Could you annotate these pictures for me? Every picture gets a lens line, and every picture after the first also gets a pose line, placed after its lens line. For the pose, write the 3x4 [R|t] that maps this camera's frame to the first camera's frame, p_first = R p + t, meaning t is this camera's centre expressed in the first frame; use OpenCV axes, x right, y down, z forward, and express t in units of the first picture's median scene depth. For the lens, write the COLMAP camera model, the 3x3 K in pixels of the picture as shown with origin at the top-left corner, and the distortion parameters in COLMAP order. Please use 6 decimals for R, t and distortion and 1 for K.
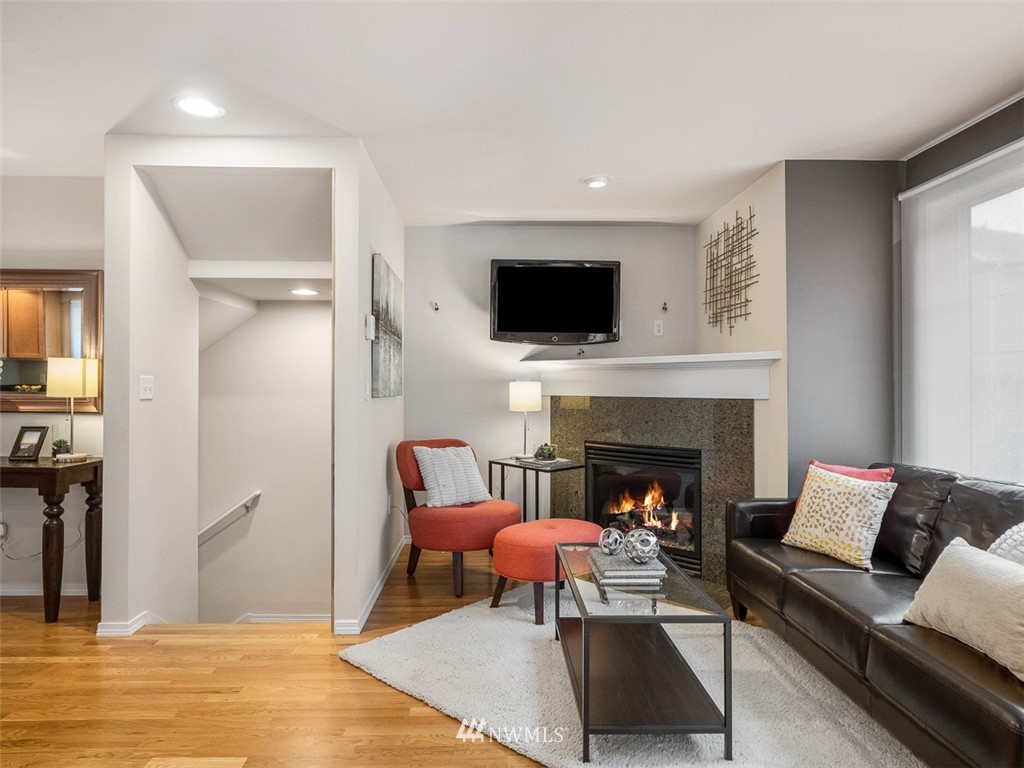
lens RADIAL K [[612.9, 0, 499.8], [0, 612.9, 382.9], [0, 0, 1]] dist [0.001875, -0.003367]
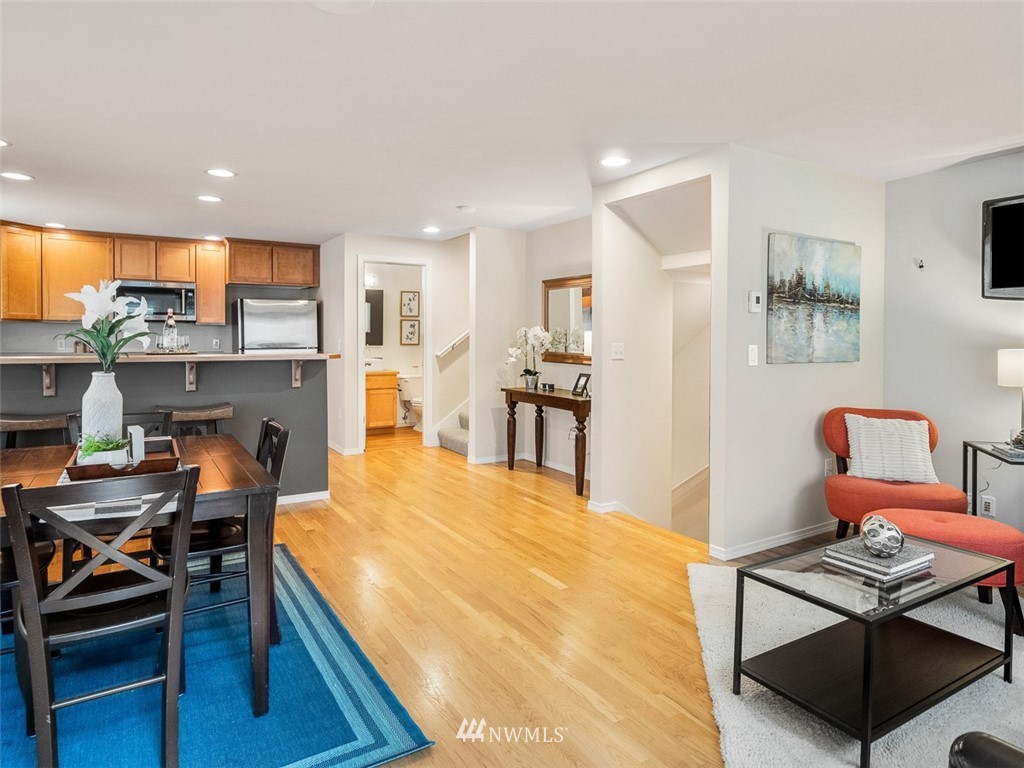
lens RADIAL K [[612.9, 0, 520.3], [0, 612.9, 347.9], [0, 0, 1]] dist [0.001875, -0.003367]
pose [[0.510548, 0.016749, -0.859686, 0.470143], [0.001218, 0.999795, 0.020202, -0.025199], [0.859848, -0.011361, 0.510423, 0.040027]]
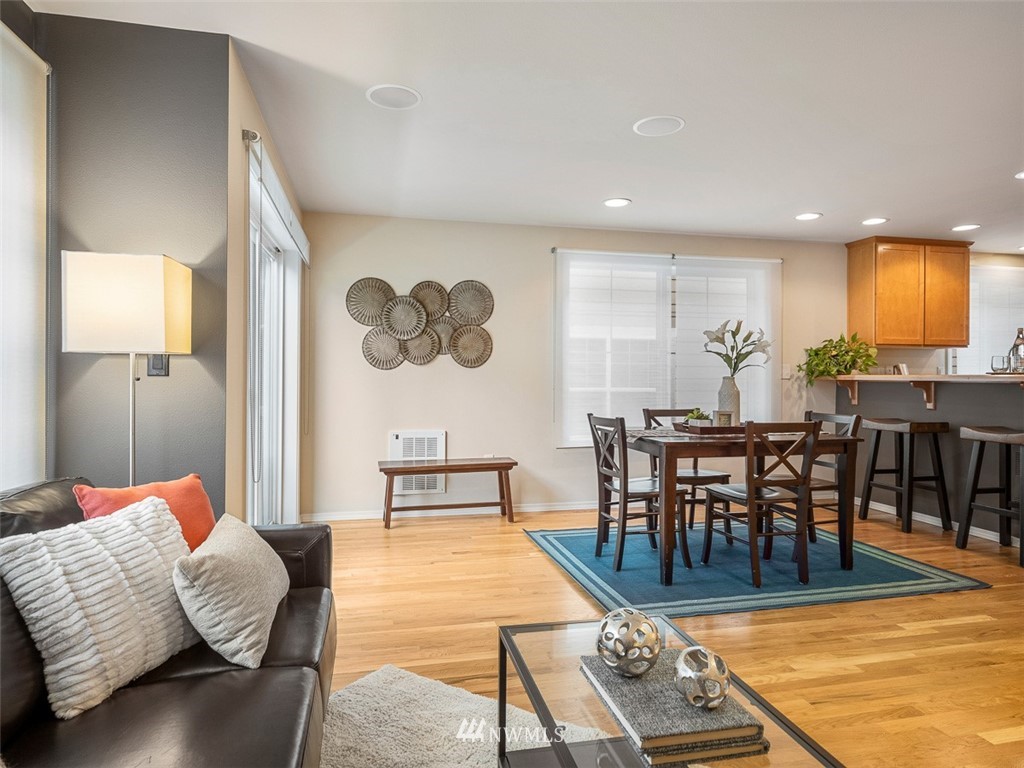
lens RADIAL K [[612.9, 0, 486.6], [0, 612.9, 376.7], [0, 0, 1]] dist [0.001875, -0.003367]
pose [[-0.982102, -0.005917, -0.188258, 0.292030], [-0.004215, 0.999947, -0.009441, 0.027036], [0.188304, -0.008479, -0.982074, 0.953969]]
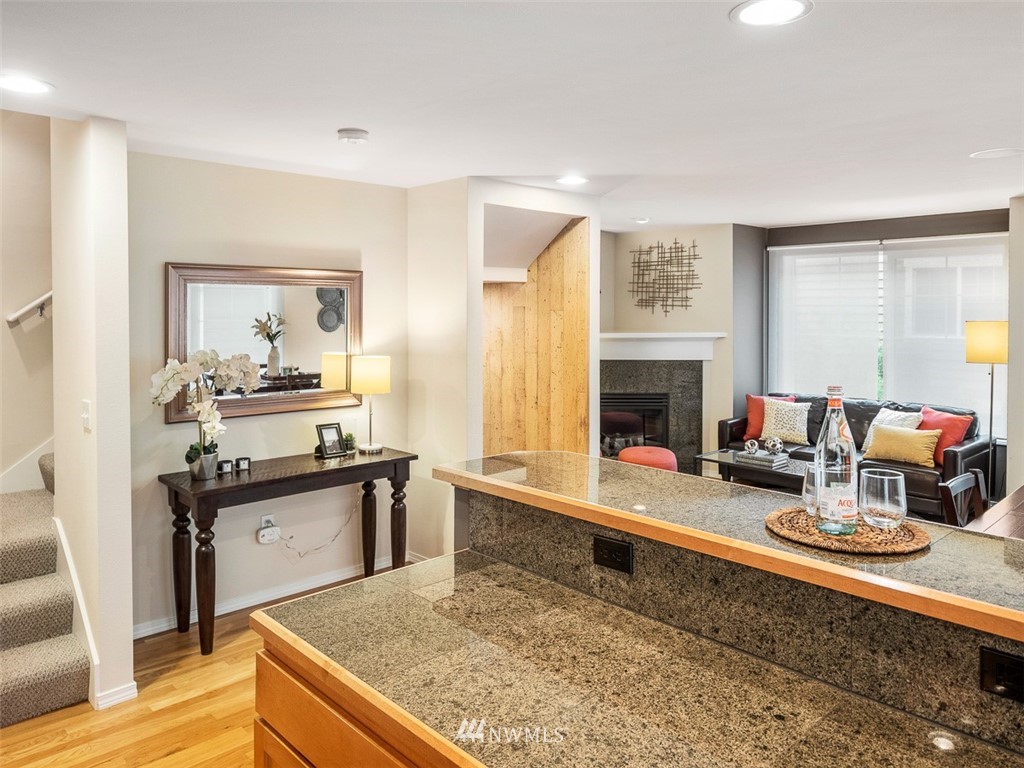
lens RADIAL K [[731.2, 0, 518.8], [0, 731.2, 323.7], [0, 0, 1]] dist [-0.001902, -0.009187]
pose [[0.739122, -0.016080, 0.673380, -1.231361], [-0.002167, 0.999653, 0.026250, -0.117658], [-0.673568, -0.020861, 0.738831, -0.111852]]
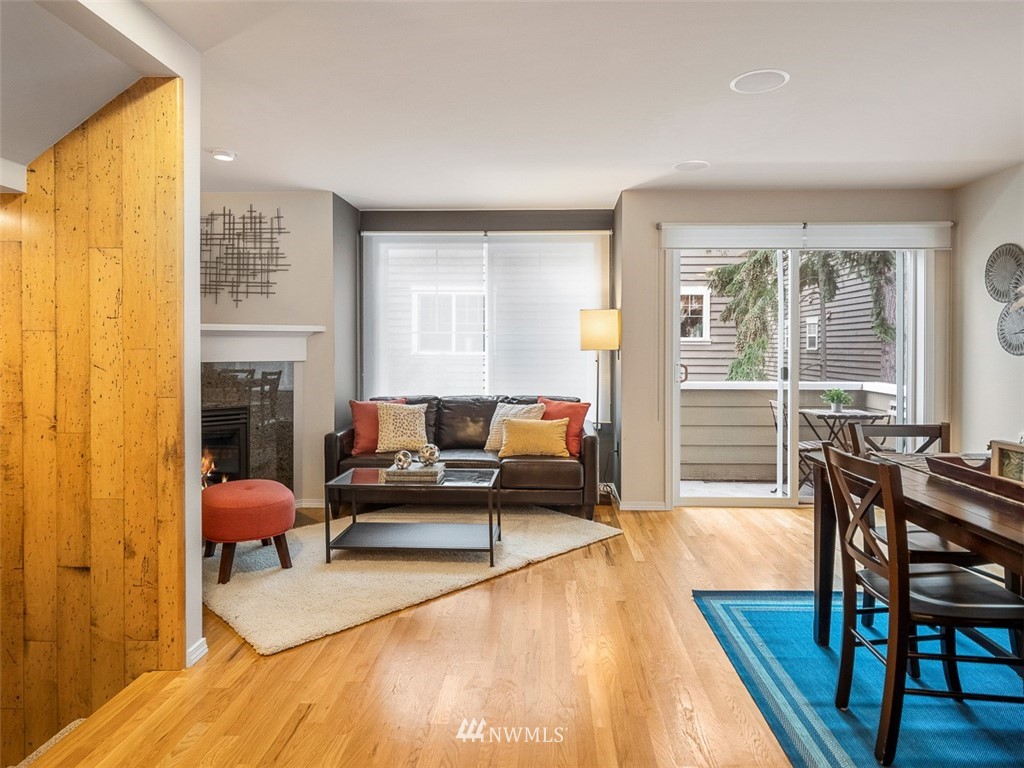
lens RADIAL K [[612.9, 0, 538.7], [0, 612.9, 350.3], [0, 0, 1]] dist [0.001875, -0.003367]
pose [[0.043944, -0.007549, 0.999005, -0.834476], [-0.007170, 0.999943, 0.007872, -0.010197], [-0.999008, -0.007509, 0.043887, 0.410093]]
